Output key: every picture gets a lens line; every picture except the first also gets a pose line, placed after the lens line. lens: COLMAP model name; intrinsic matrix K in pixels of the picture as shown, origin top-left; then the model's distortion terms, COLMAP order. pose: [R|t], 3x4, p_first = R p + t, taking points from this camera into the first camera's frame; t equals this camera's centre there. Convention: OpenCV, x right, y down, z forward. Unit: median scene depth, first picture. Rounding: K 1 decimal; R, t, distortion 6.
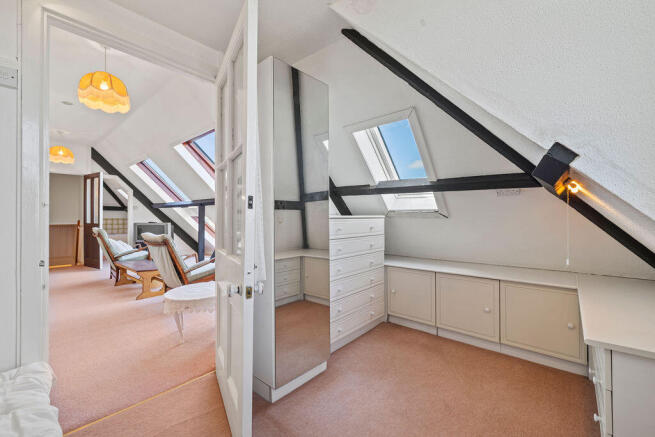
lens RADIAL K [[279.9, 0, 328.4], [0, 279.9, 218.1], [0, 0, 1]] dist [-0.002757, 0.000062]
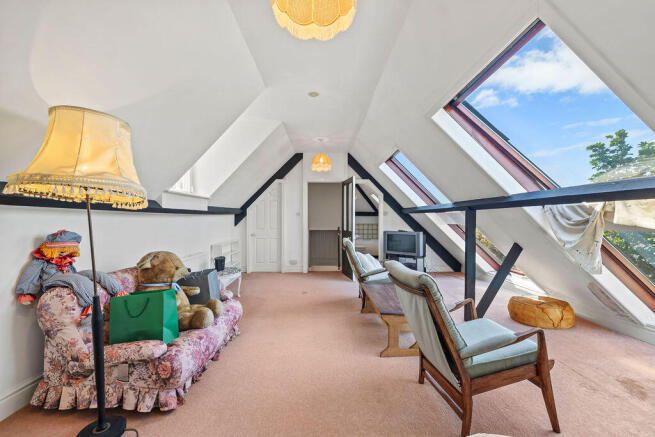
lens RADIAL K [[279.9, 0, 327.8], [0, 279.9, 220.3], [0, 0, 1]] dist [-0.002757, 0.000062]
pose [[0.679562, 0.001826, -0.733616, -0.181764], [0.001824, 0.999990, 0.004179, -0.021398], [0.733616, -0.004178, 0.679551, 0.292003]]
